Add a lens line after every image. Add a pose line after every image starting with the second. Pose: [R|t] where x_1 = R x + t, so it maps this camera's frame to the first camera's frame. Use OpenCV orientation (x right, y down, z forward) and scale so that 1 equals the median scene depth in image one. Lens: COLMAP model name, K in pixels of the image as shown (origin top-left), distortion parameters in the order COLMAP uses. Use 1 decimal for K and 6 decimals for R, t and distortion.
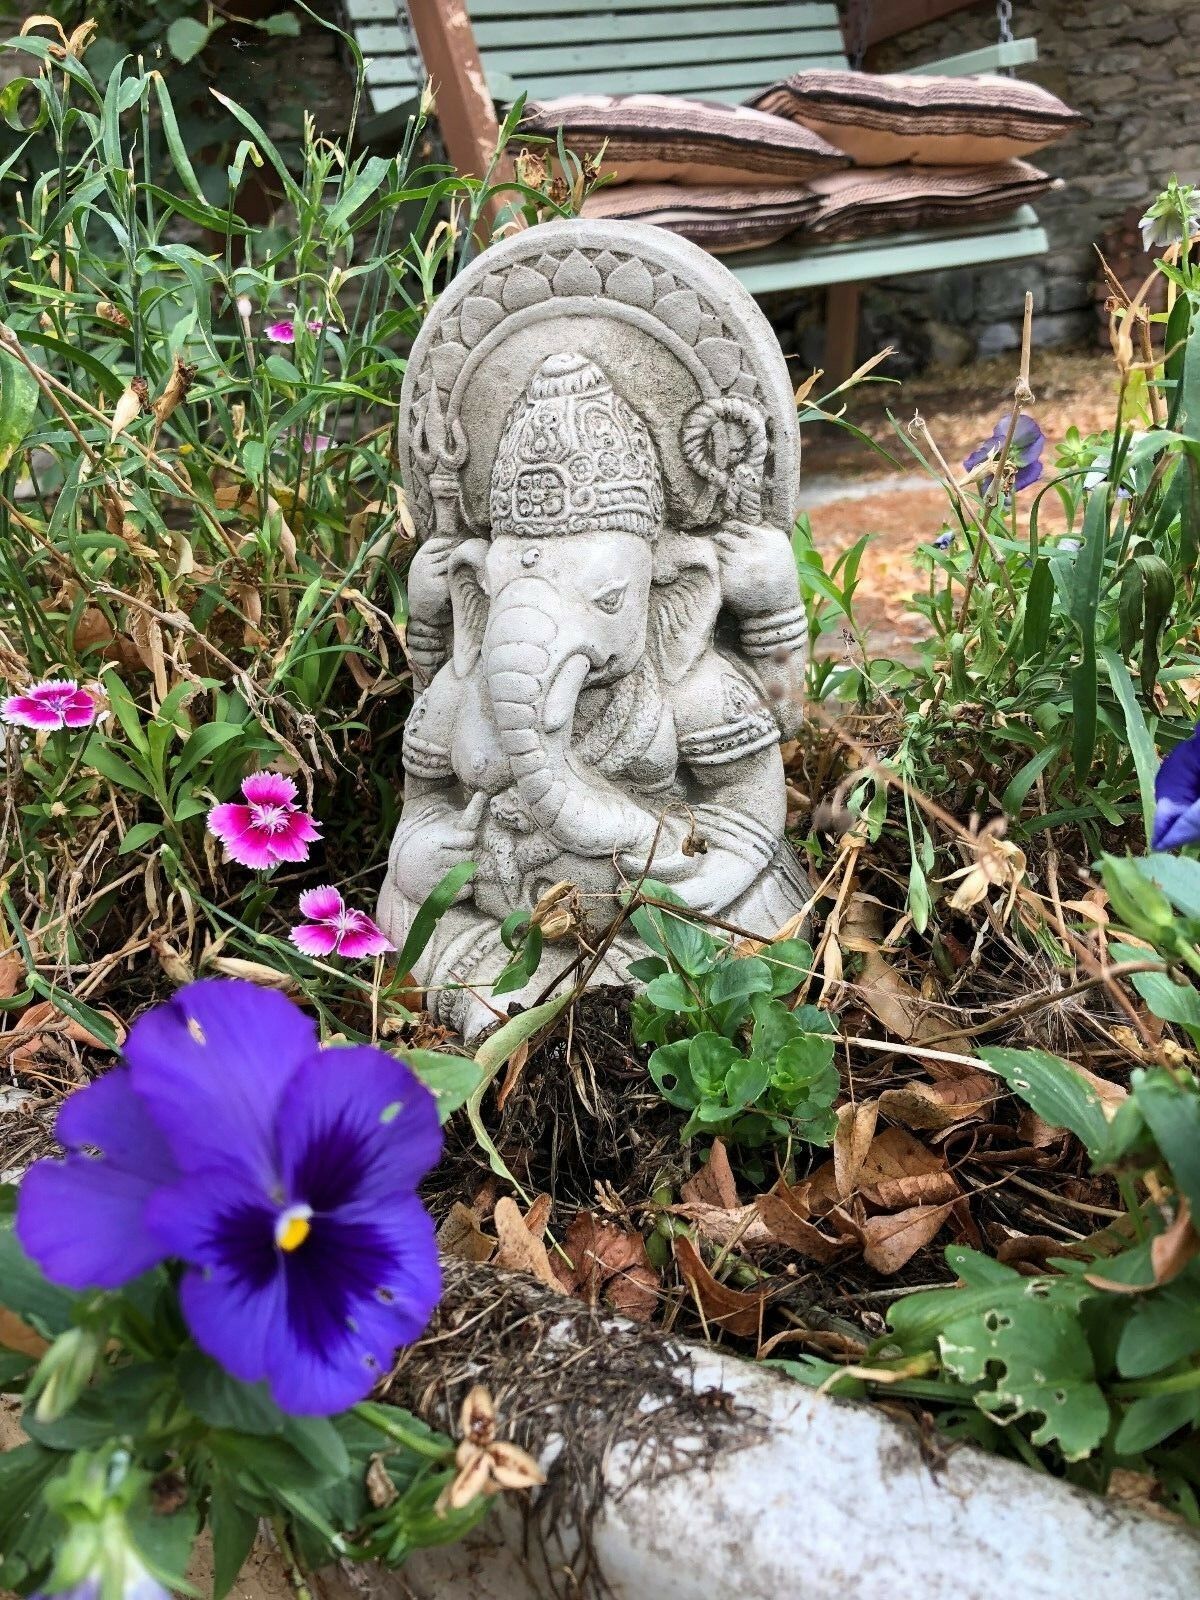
lens RADIAL K [[1355.0, 0, 599.6], [0, 1355.0, 834.7], [0, 0, 1]] dist [0.039569, -0.201049]
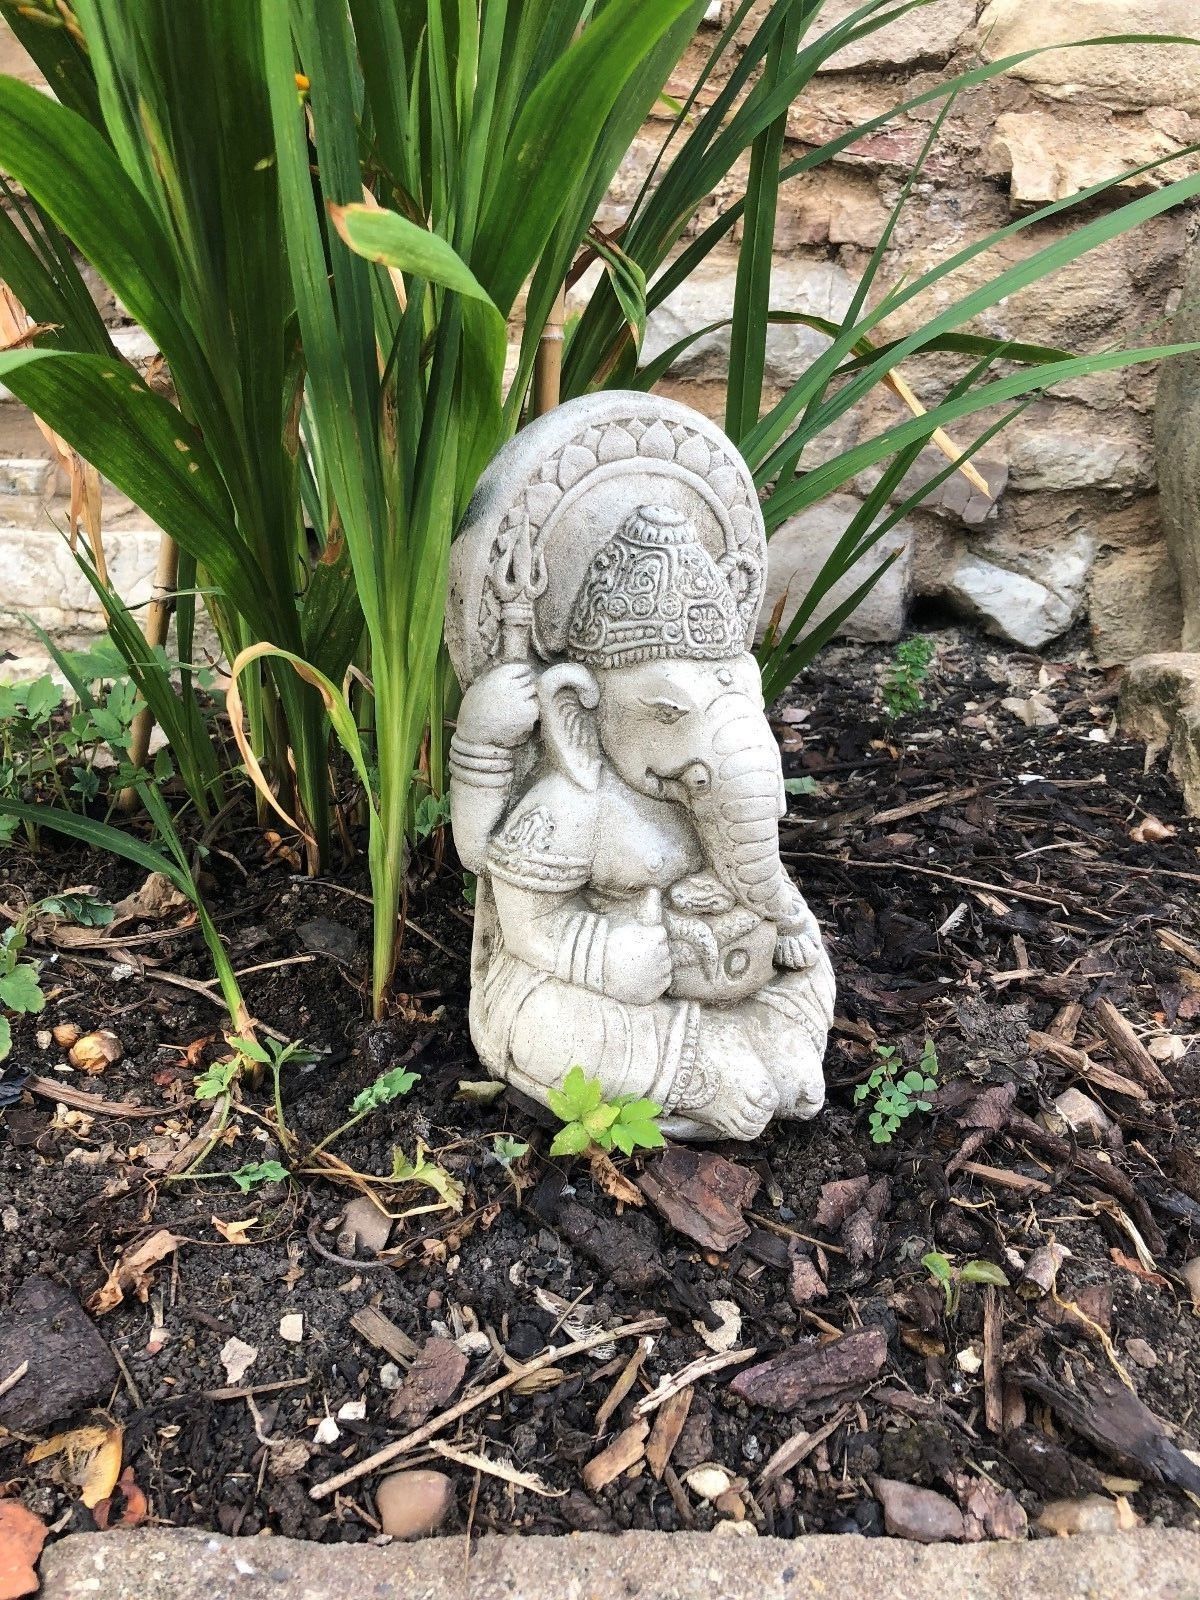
lens RADIAL K [[1341.2, 0, 600.0], [0, 1341.2, 800.0], [0, 0, 1]] dist [0.050874, -0.196305]
pose [[0.545986, -0.100135, 0.831789, -1.035627], [0.191276, 0.981508, -0.007395, -0.105594], [-0.815667, 0.163139, 0.555043, 0.433740]]
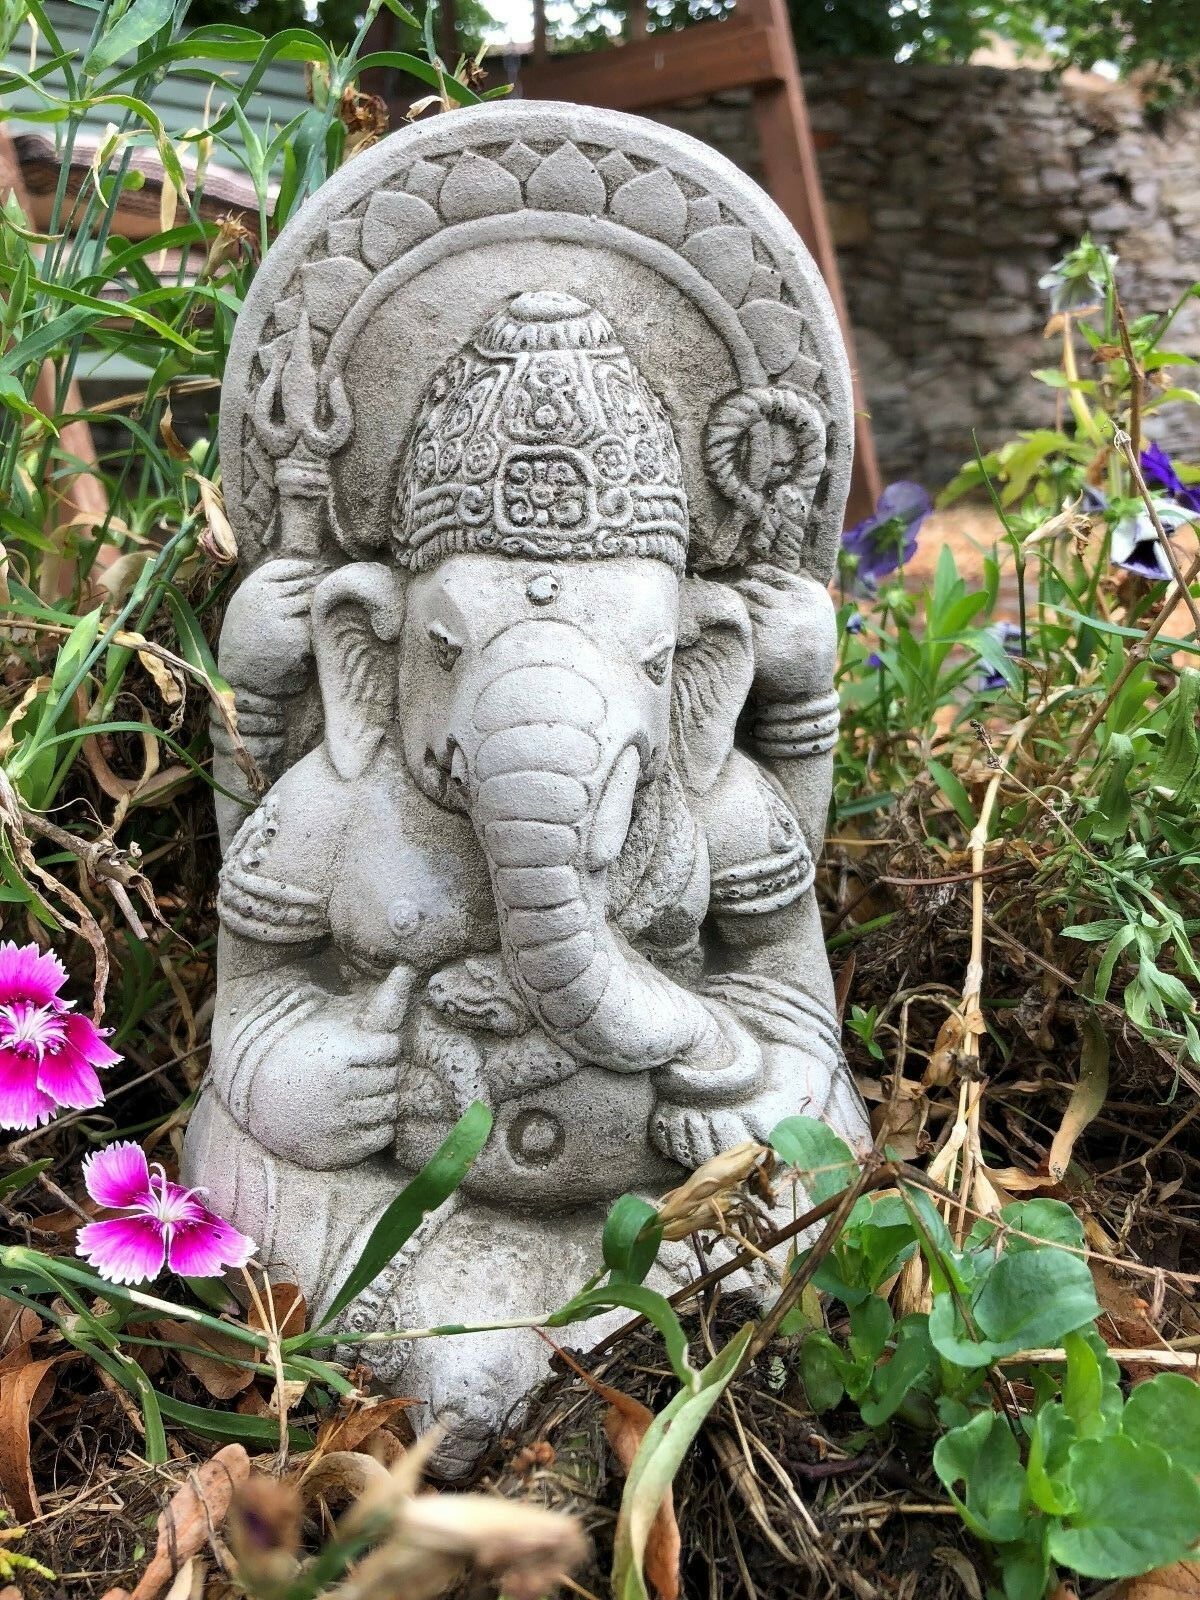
lens RADIAL K [[1356.1, 0, 604.5], [0, 1356.1, 789.3], [0, 0, 1]] dist [0.053092, -0.191891]
pose [[0.918345, 0.016443, 0.395440, -0.254481], [0.027983, 0.993939, -0.106316, -0.044430], [-0.394791, 0.108701, 0.912318, 0.411219]]
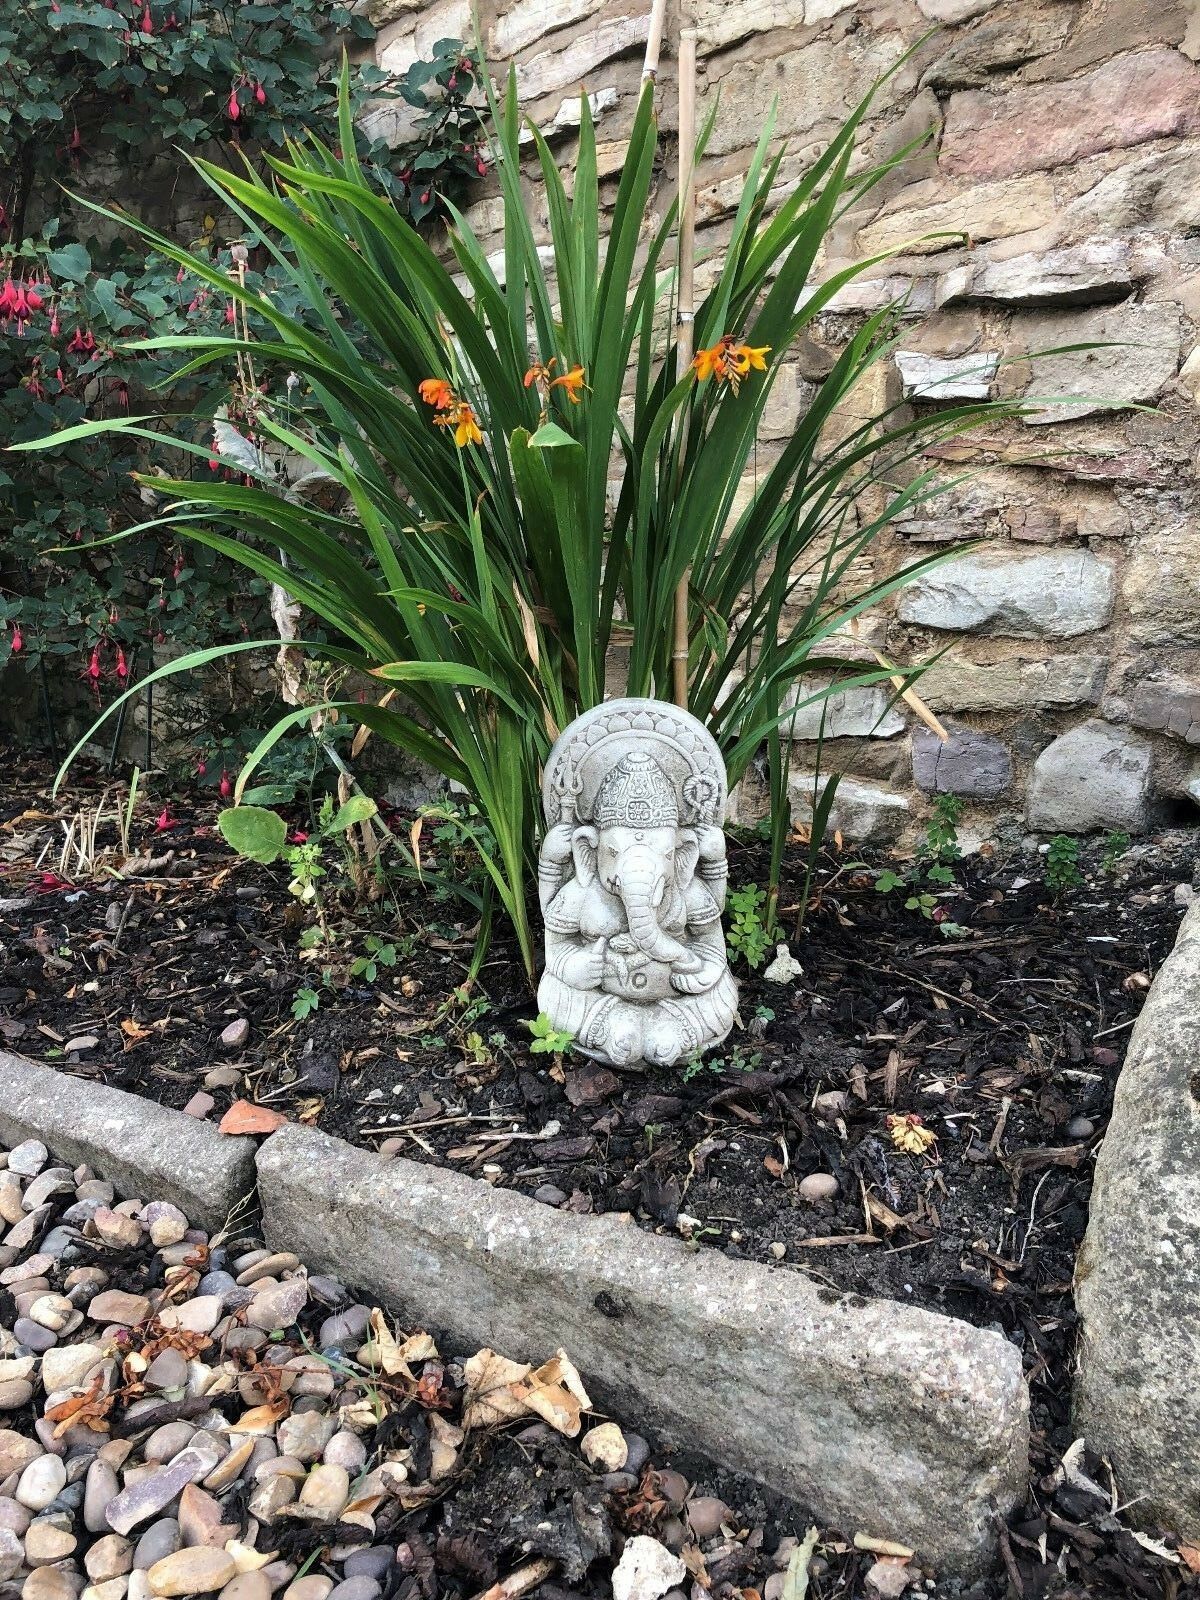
lens RADIAL K [[1356.1, 0, 604.5], [0, 1356.1, 789.3], [0, 0, 1]] dist [0.053092, -0.191891]
pose [[0.935447, 0.039880, 0.351210, -0.911928], [0.036318, 0.977512, -0.207730, 0.202041], [-0.351596, 0.207076, 0.912962, -1.142602]]
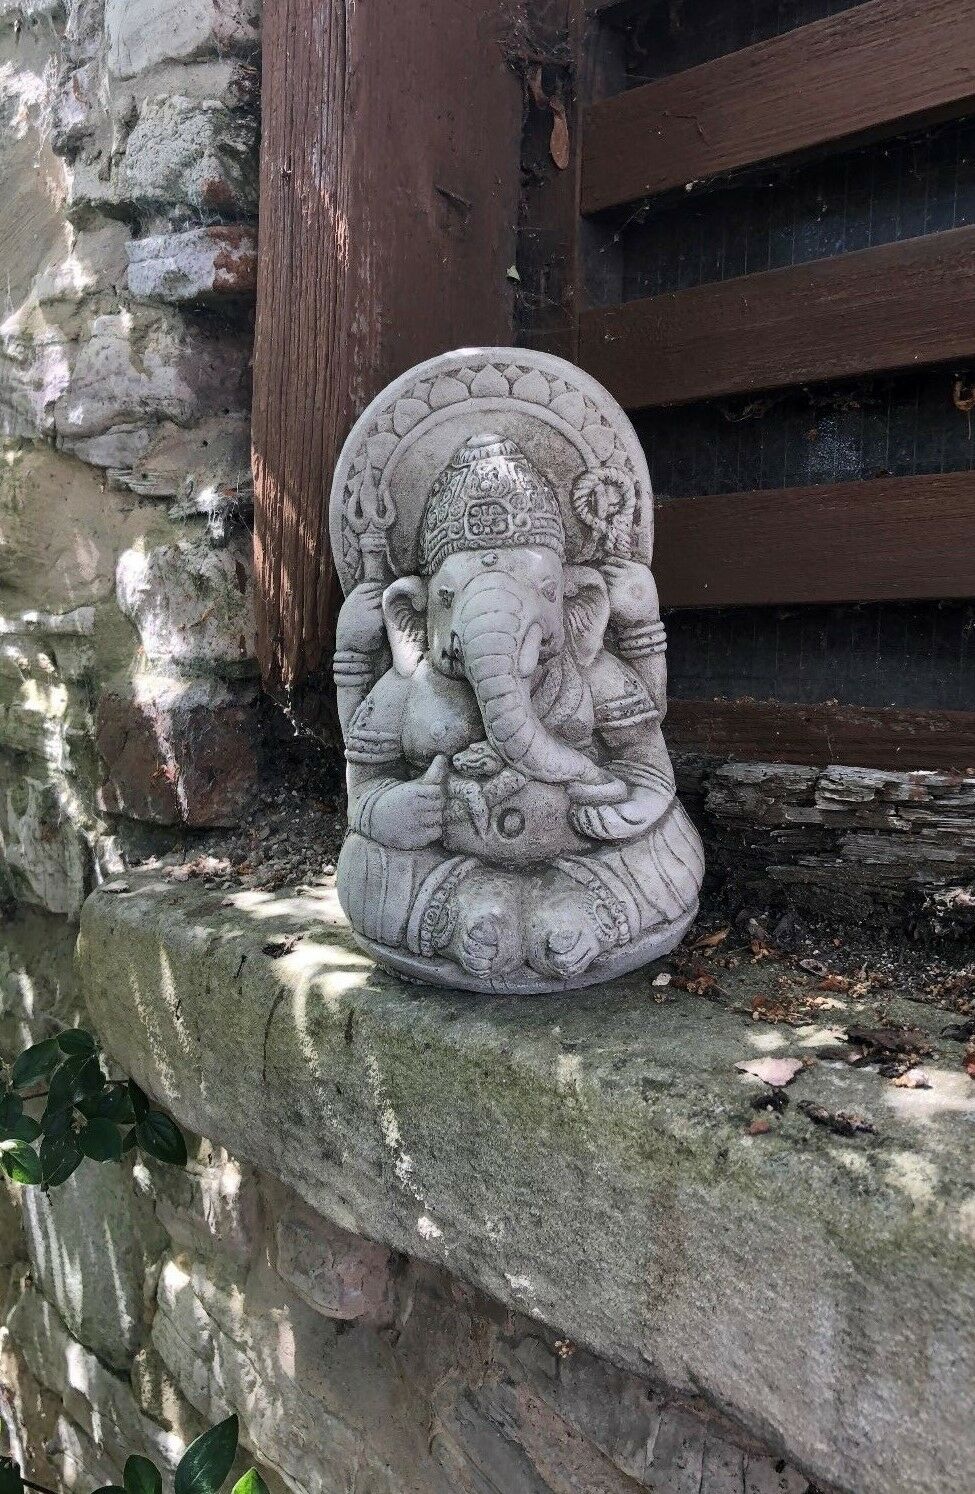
lens RADIAL K [[1357.1, 0, 506.3], [0, 1357.1, 806.5], [0, 0, 1]] dist [0.006322, 0.001672]
pose [[0.957324, -0.018559, 0.288420, -0.395907], [0.101140, 0.956350, -0.274165, 0.364258], [-0.270742, 0.291635, 0.917414, -0.129758]]
